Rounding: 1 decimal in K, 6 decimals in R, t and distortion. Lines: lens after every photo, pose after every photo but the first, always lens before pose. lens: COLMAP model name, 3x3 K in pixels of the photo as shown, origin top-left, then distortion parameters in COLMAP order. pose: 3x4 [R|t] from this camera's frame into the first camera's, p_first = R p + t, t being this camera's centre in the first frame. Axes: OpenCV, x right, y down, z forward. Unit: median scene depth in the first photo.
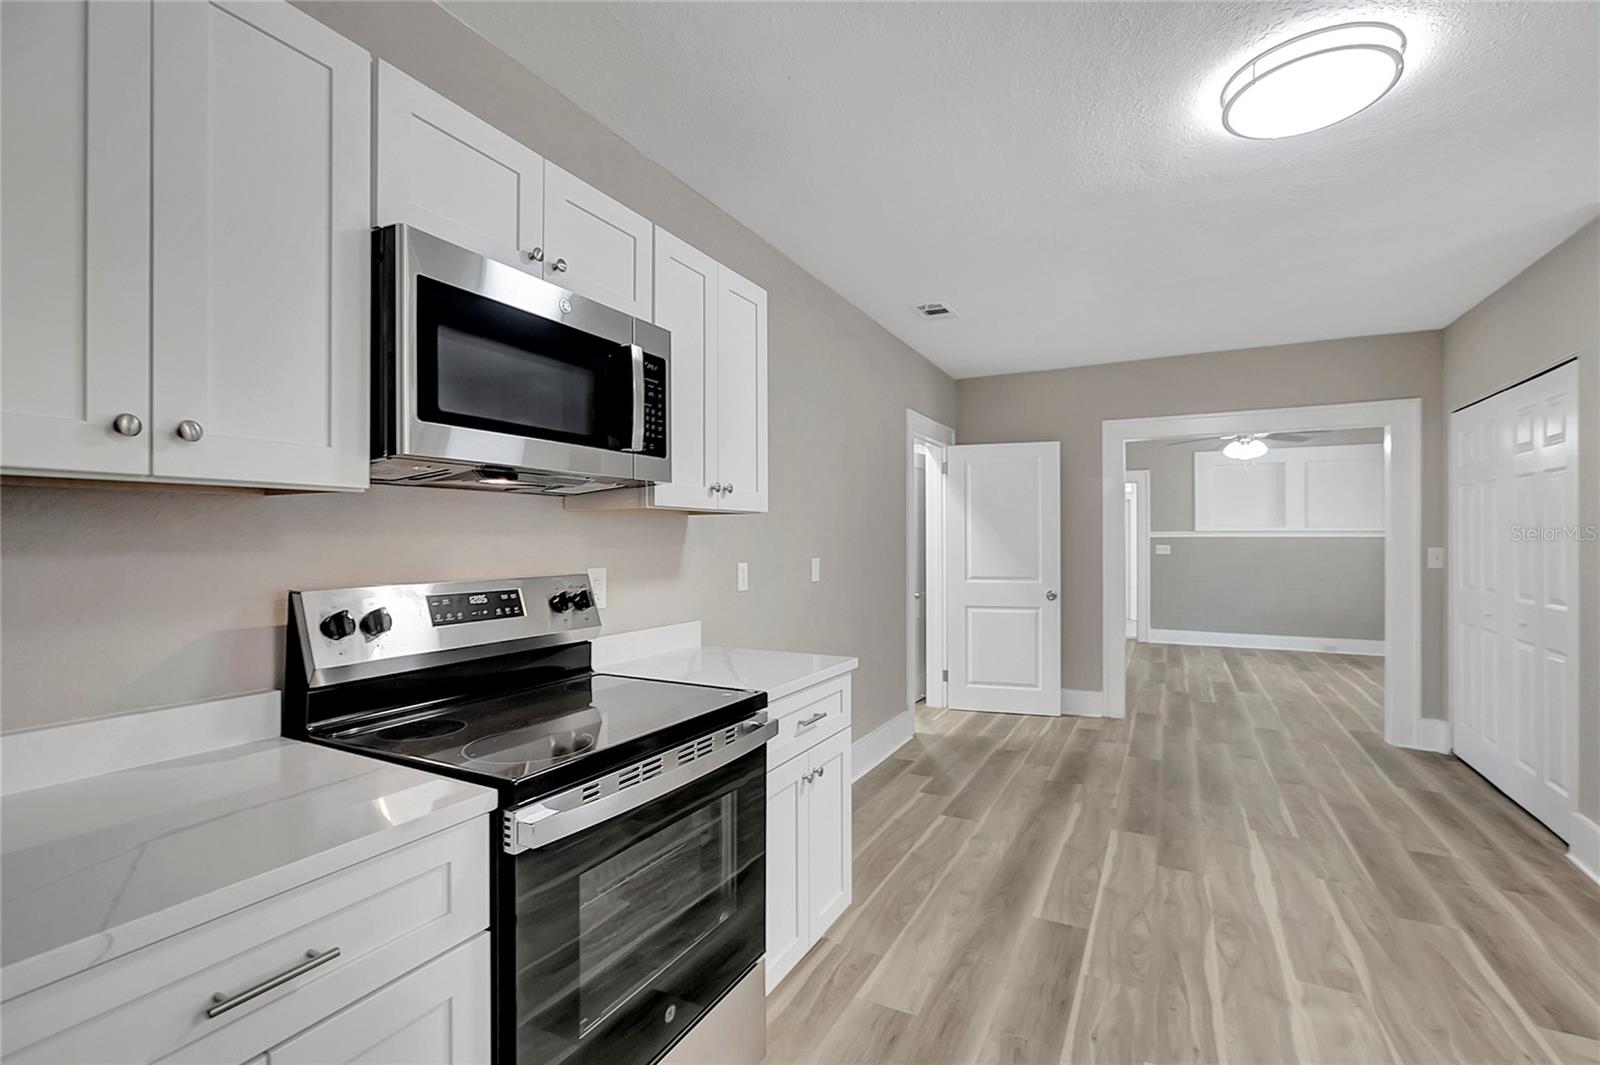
lens RADIAL K [[702.3, 0, 809.7], [0, 702.3, 544.5], [0, 0, 1]] dist [-0.001610, -0.000222]
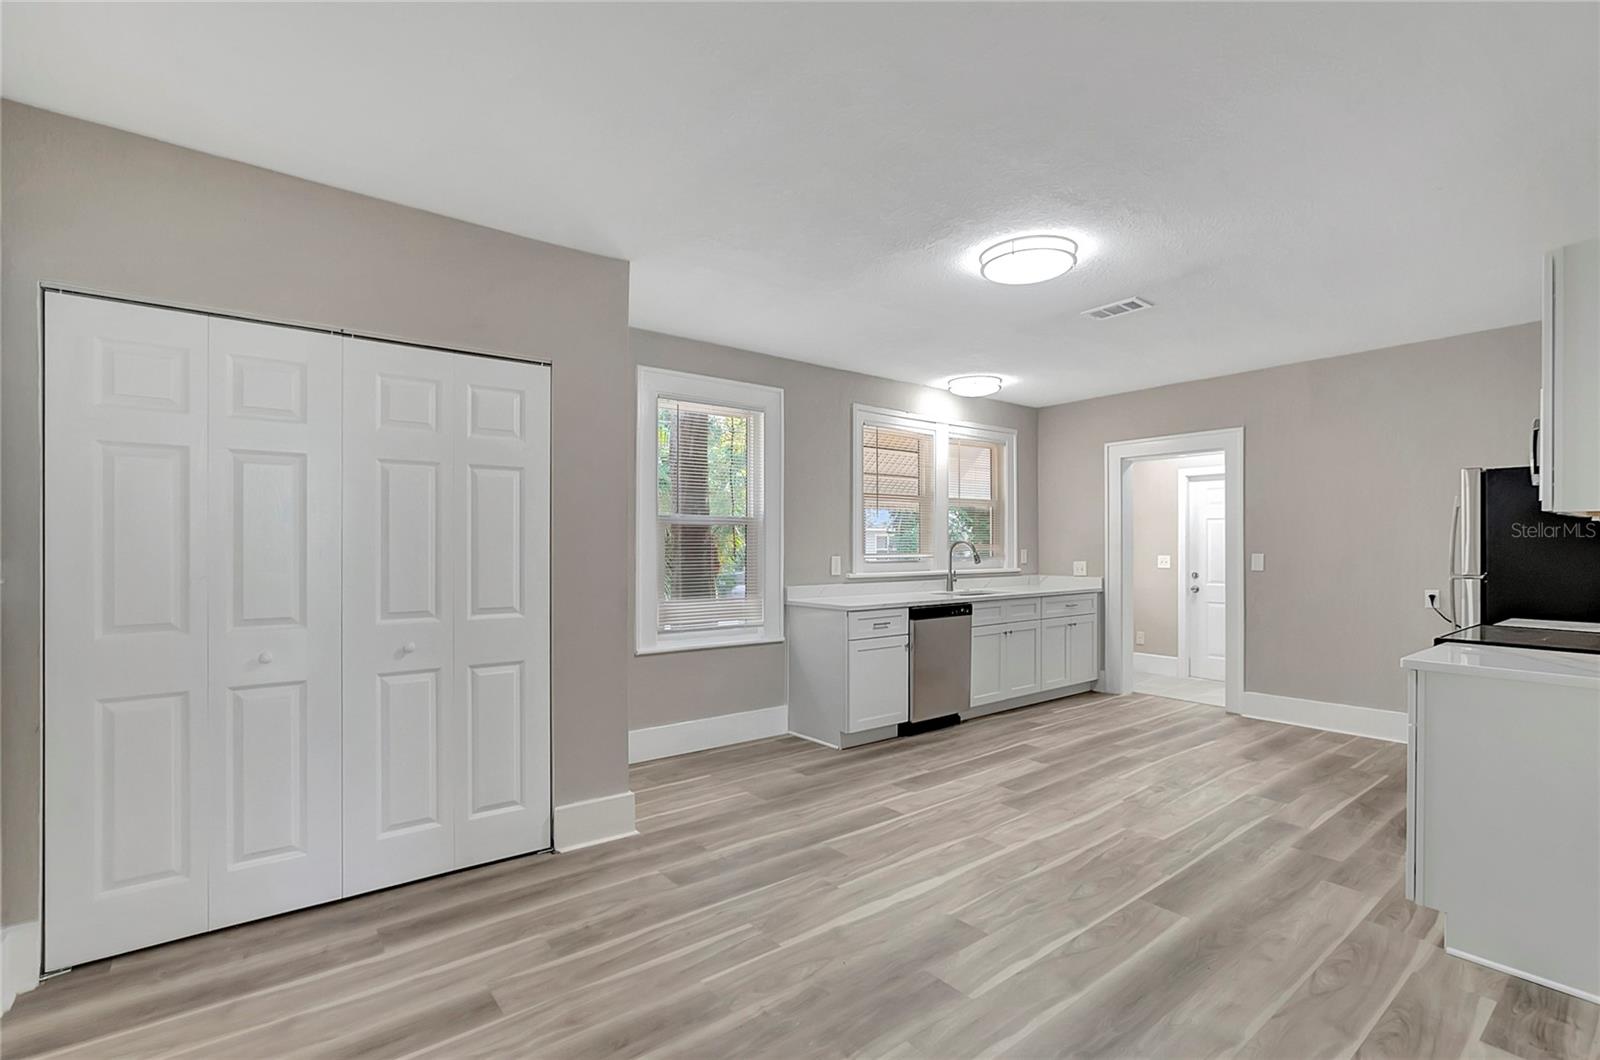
lens RADIAL K [[721.8, 0, 799.1], [0, 721.8, 543.7], [0, 0, 1]] dist [-0.001536, 0.000478]
pose [[-0.908200, -0.000739, 0.418535, 0.372822], [0.000071, 0.999998, 0.001922, -0.008488], [-0.418536, 0.001775, -0.908199, 2.047700]]
